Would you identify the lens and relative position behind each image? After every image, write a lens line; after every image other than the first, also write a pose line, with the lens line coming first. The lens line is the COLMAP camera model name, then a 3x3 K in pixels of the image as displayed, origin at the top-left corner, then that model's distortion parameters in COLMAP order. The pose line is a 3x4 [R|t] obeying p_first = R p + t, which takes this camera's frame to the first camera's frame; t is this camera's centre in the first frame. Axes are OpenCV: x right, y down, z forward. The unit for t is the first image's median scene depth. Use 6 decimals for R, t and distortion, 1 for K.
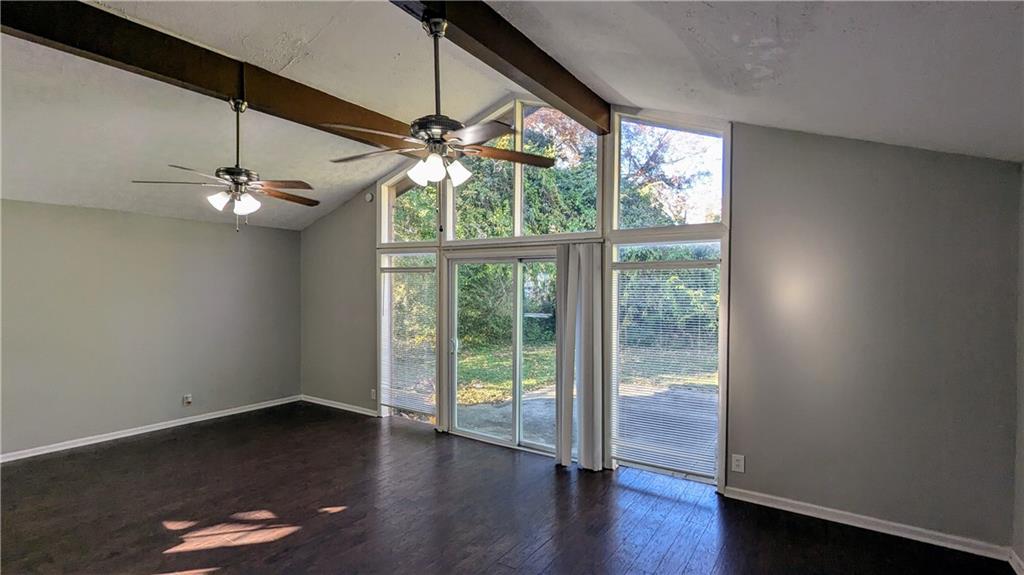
lens RADIAL K [[482.9, 0, 516.3], [0, 482.9, 290.1], [0, 0, 1]] dist [0.001478, -0.000638]
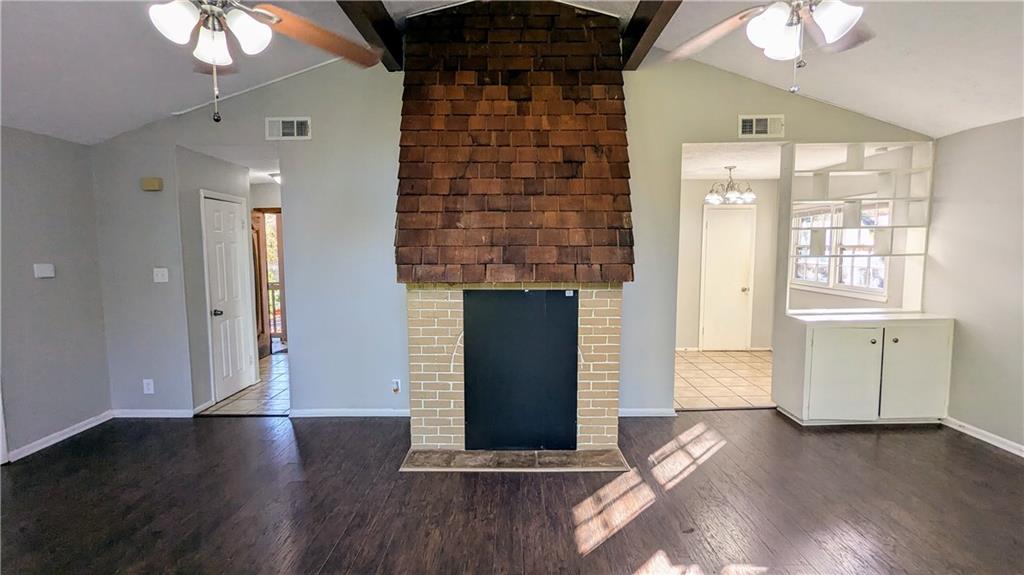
lens RADIAL K [[482.9, 0, 516.3], [0, 482.9, 290.1], [0, 0, 1]] dist [0.001478, -0.000638]
pose [[-0.832520, 0.046022, -0.552081, -0.076948], [-0.004893, 0.995894, 0.090398, 0.023940], [0.553974, 0.077960, -0.828876, 1.053107]]
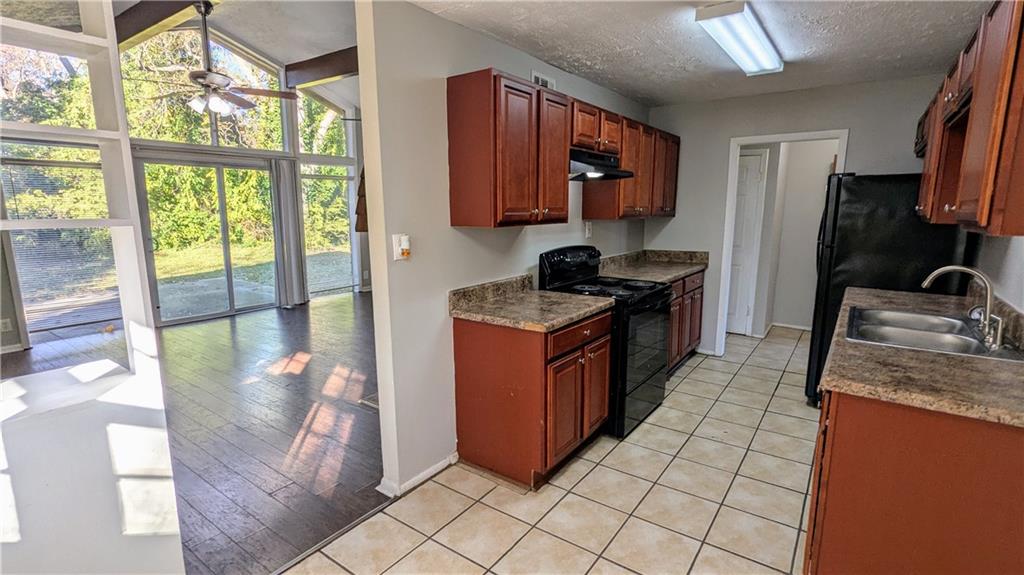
lens RADIAL K [[482.9, 0, 516.3], [0, 482.9, 290.1], [0, 0, 1]] dist [0.001478, -0.000638]
pose [[0.031339, -0.184919, 0.982254, -1.433606], [0.002424, 0.982748, 0.184935, 0.026220], [-0.999506, -0.003415, 0.031247, 0.232599]]
